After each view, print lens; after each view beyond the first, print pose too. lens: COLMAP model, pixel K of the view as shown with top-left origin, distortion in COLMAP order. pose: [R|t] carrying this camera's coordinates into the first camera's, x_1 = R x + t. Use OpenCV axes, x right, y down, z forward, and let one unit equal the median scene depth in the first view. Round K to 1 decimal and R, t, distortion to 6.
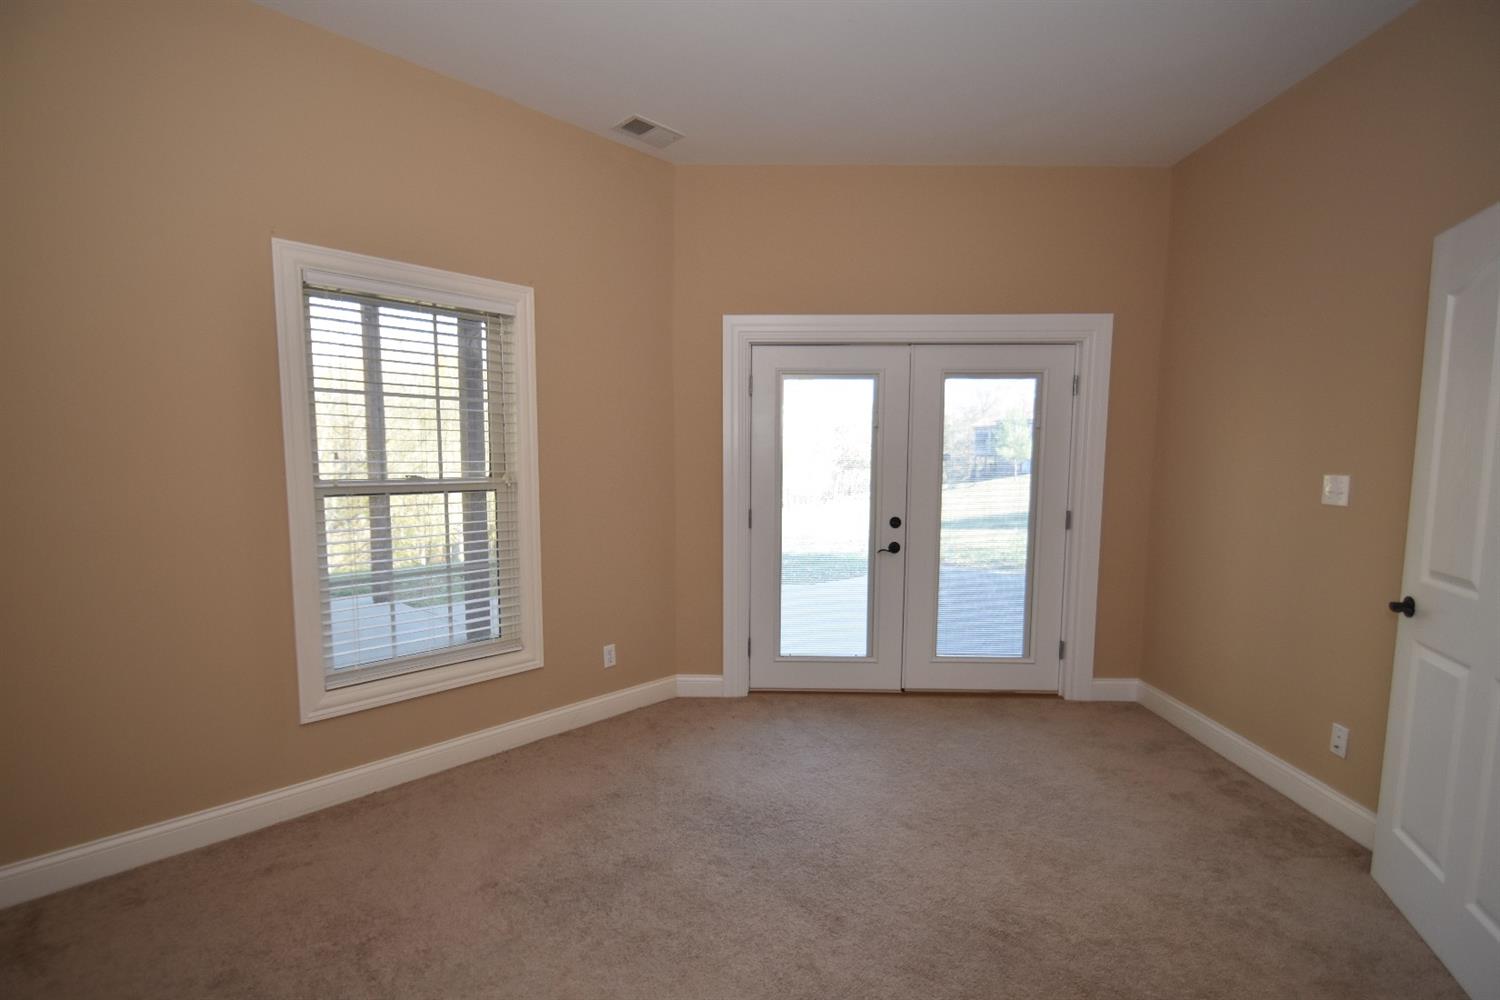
lens RADIAL K [[690.3, 0, 698.7], [0, 690.3, 527.5], [0, 0, 1]] dist [0.001349, -0.000243]
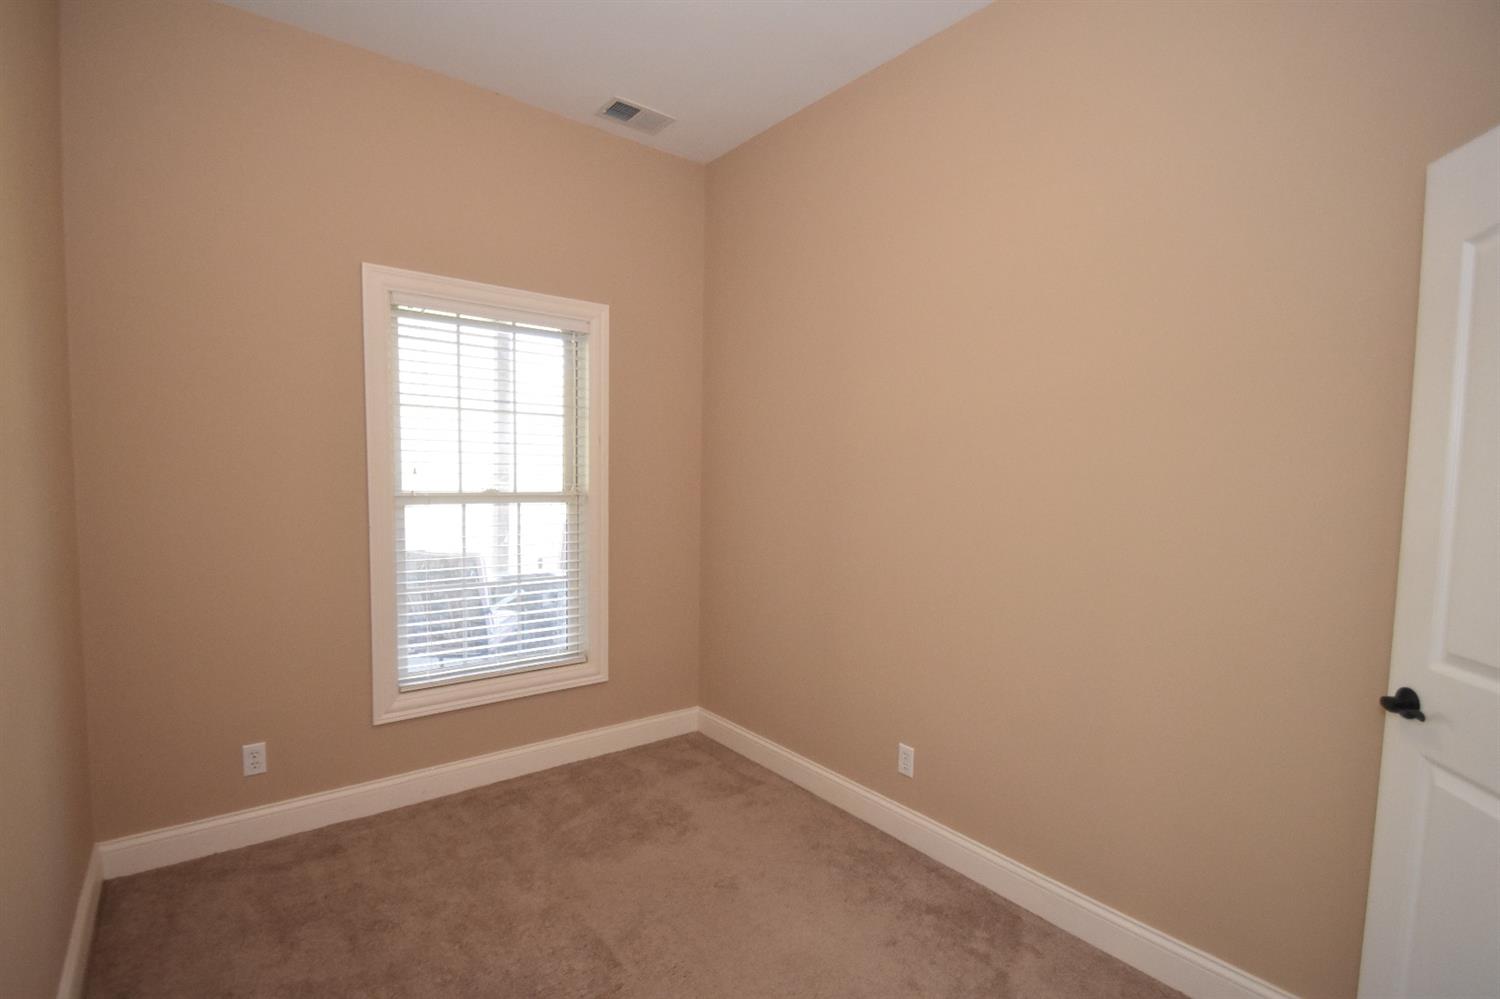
lens RADIAL K [[651.3, 0, 746.5], [0, 651.3, 520.4], [0, 0, 1]] dist [0.002095, -0.010225]
pose [[0.992095, 0.021695, -0.123602, 0.096323], [-0.025371, 0.999279, -0.028239, -0.009875], [0.122901, 0.031152, 0.991930, 0.092638]]
